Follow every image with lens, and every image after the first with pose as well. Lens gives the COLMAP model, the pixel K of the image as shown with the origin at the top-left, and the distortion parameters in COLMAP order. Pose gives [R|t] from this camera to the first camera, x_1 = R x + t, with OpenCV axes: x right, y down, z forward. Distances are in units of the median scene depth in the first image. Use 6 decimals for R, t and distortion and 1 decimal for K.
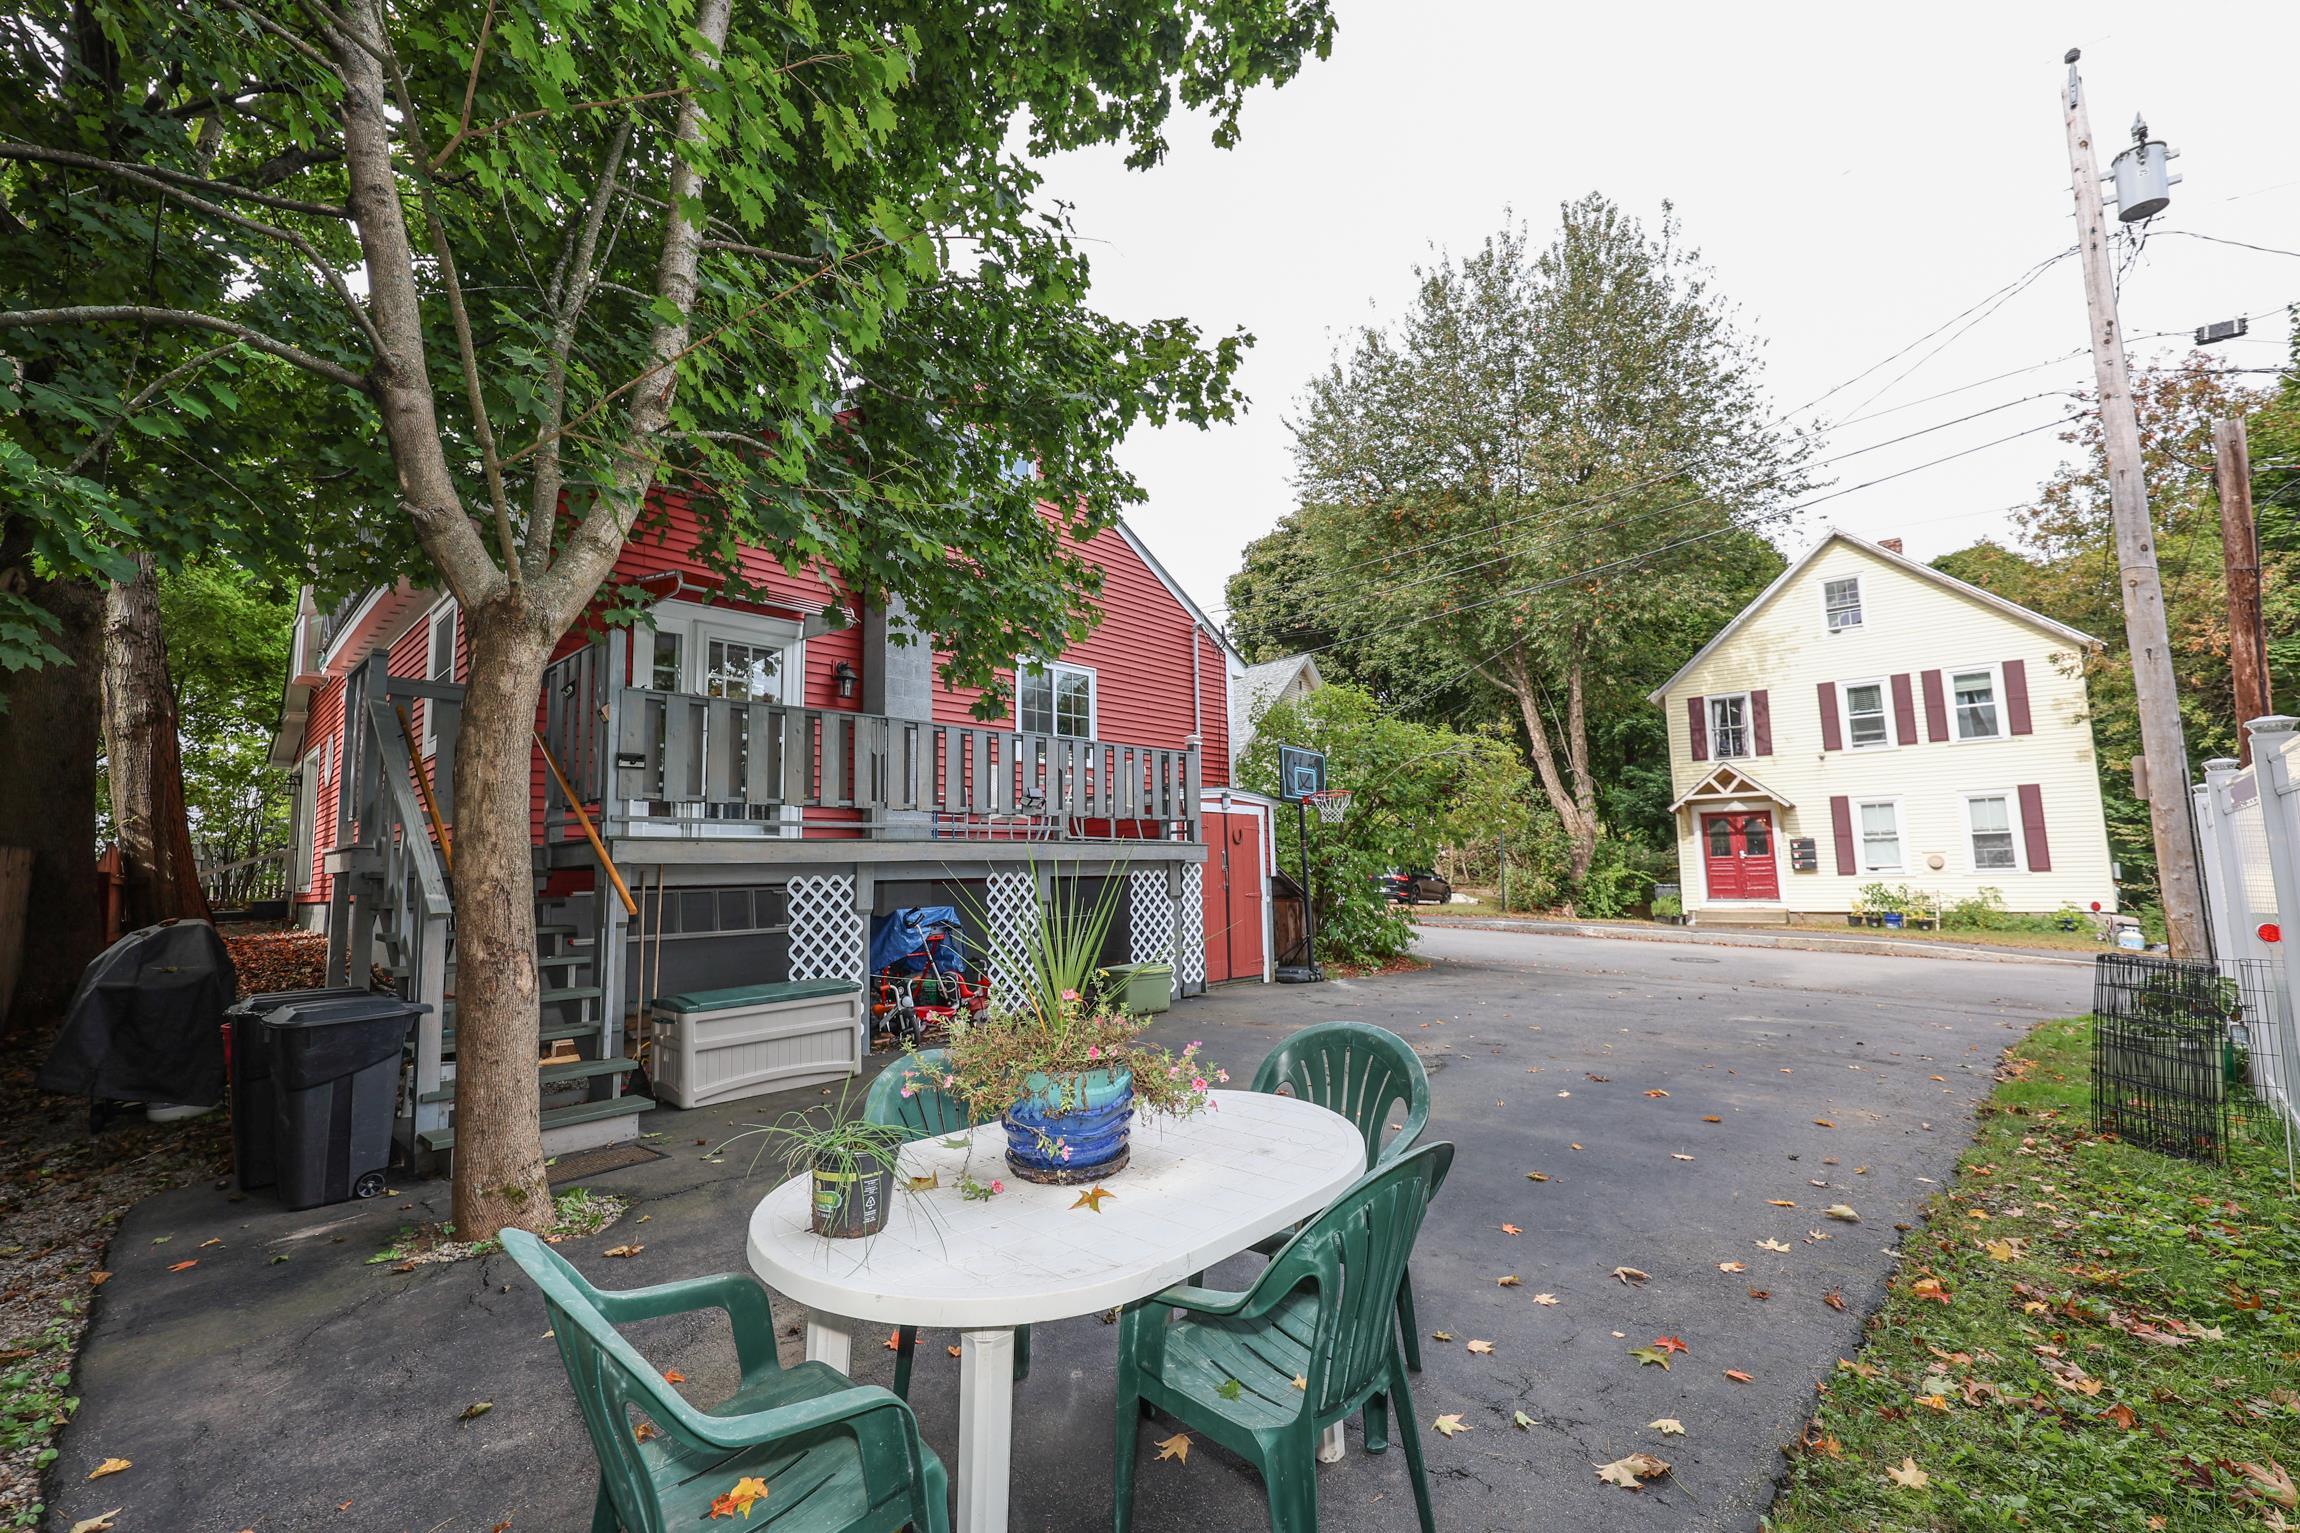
lens RADIAL K [[972.5, 0, 1147.6], [0, 972.5, 770.0], [0, 0, 1]] dist [-0.001269, -0.000099]
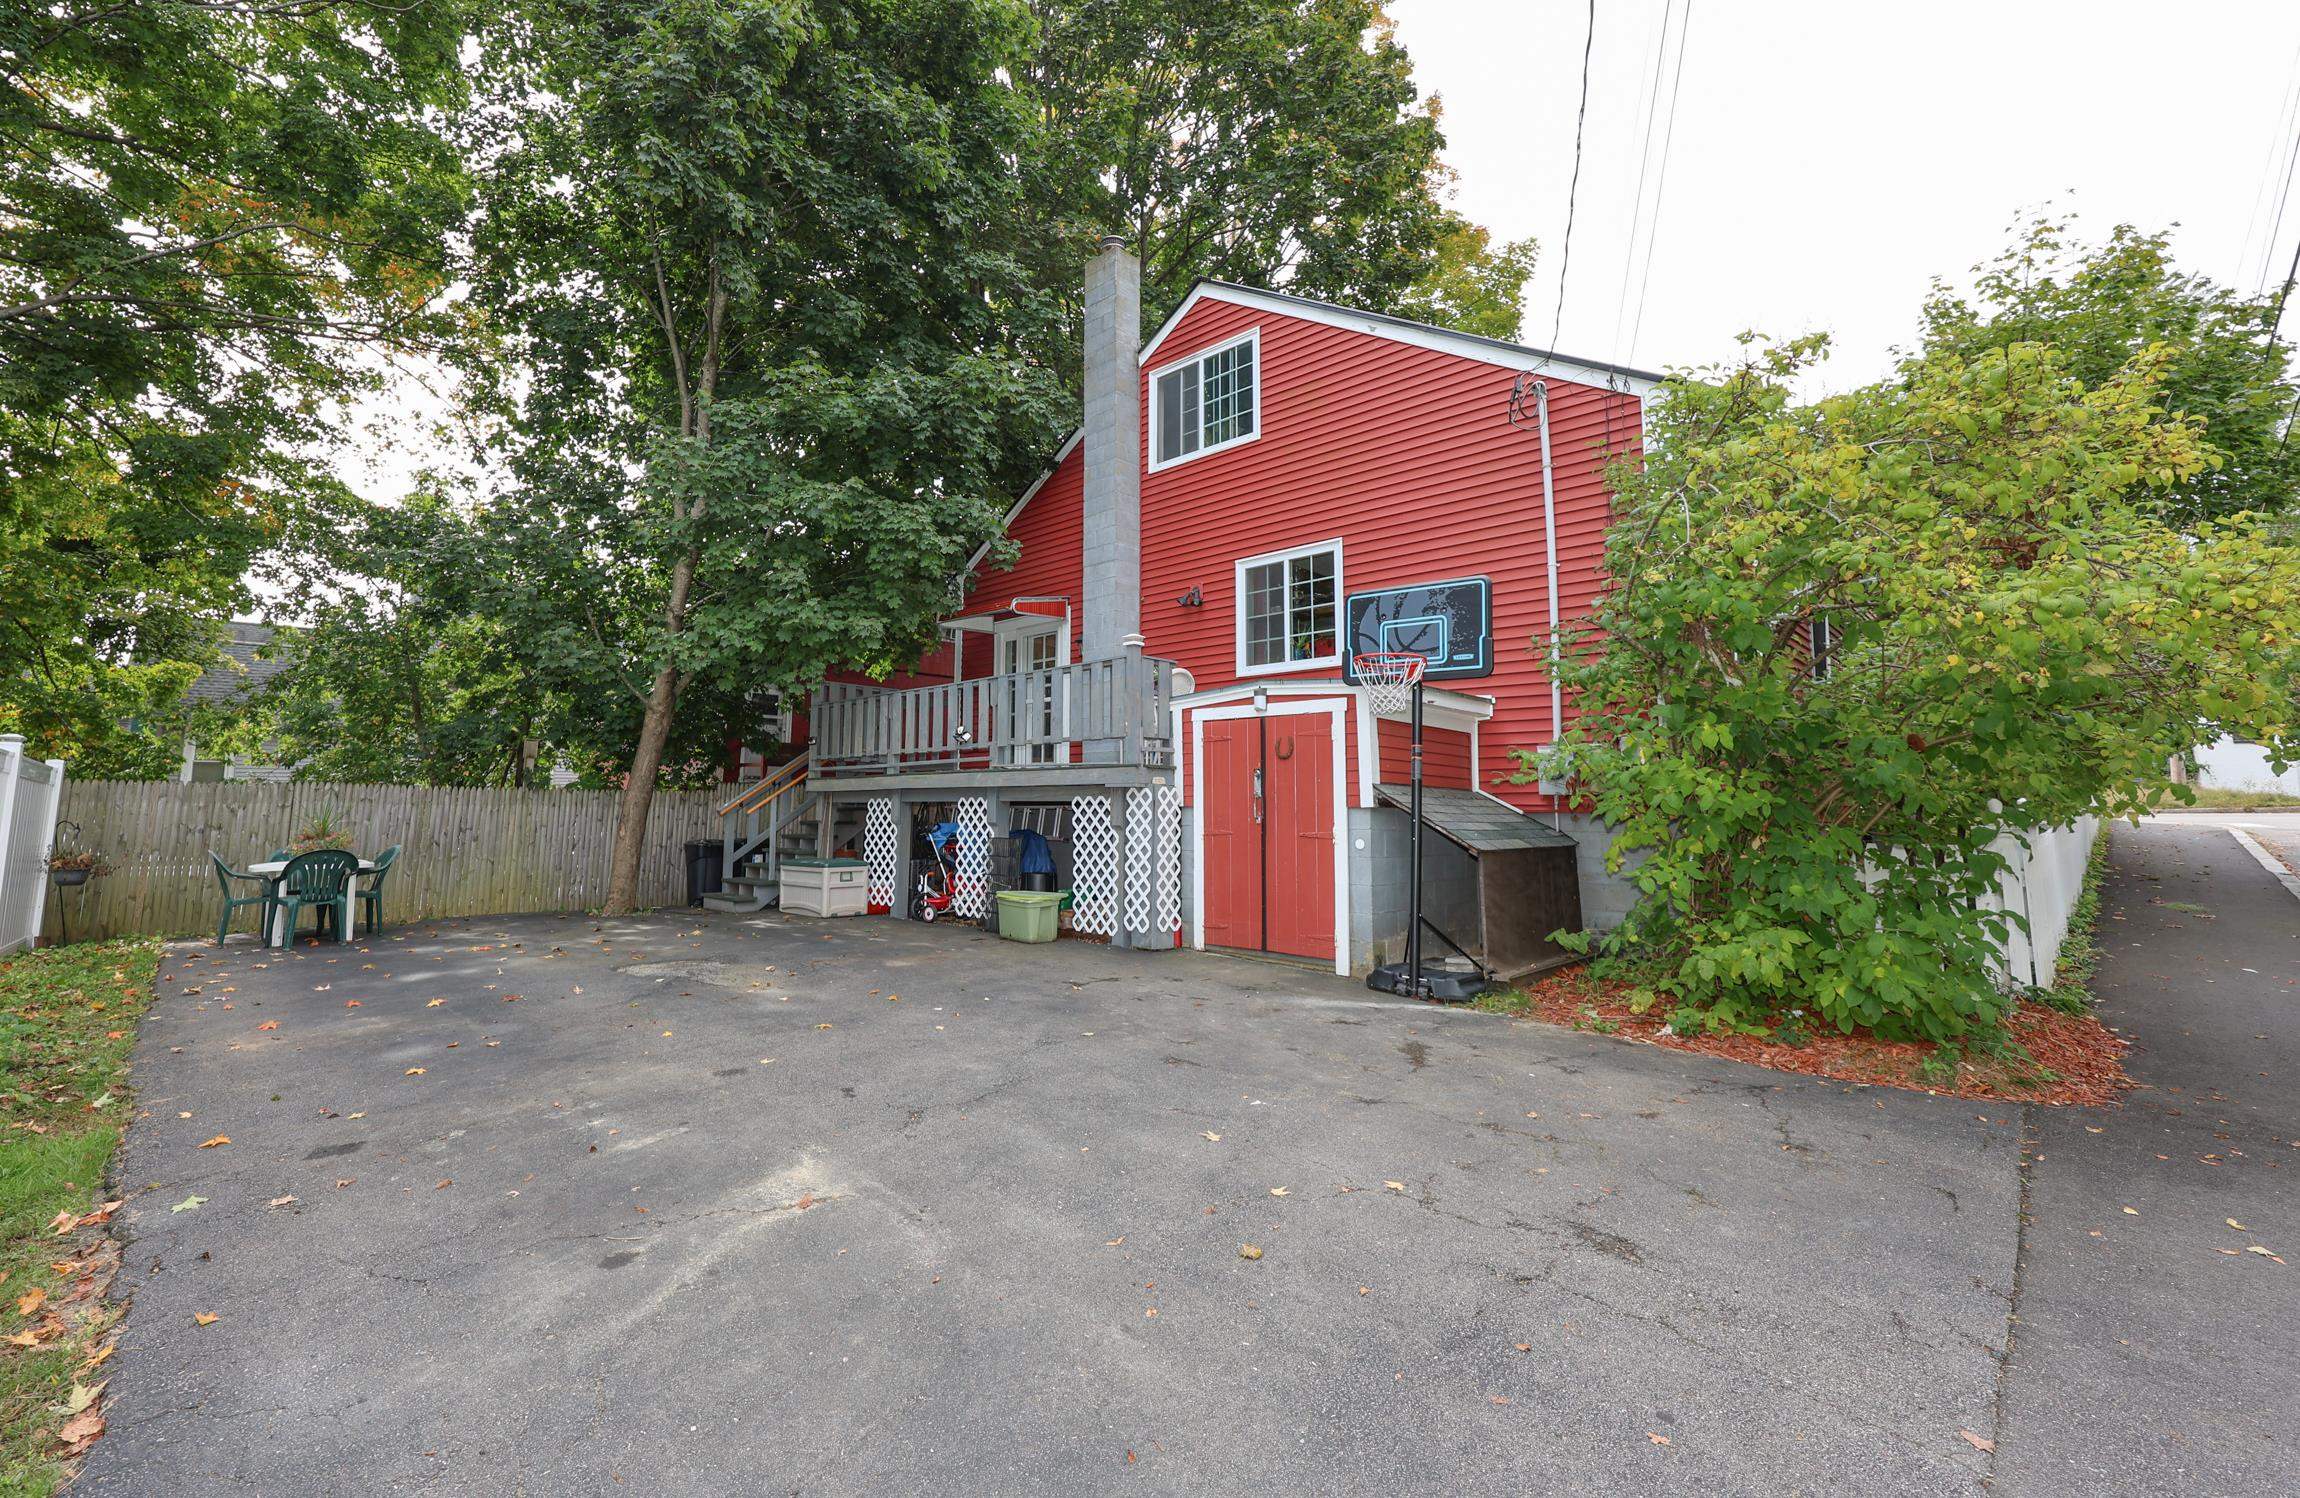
lens RADIAL K [[950.9, 0, 1077.3], [0, 950.9, 700.2], [0, 0, 1]] dist [0.001166, -0.000309]
pose [[-0.046152, -0.095626, -0.994347, 0.892612], [0.103621, 0.989579, -0.099977, 0.101368], [0.993546, -0.107649, -0.035762, 1.020836]]
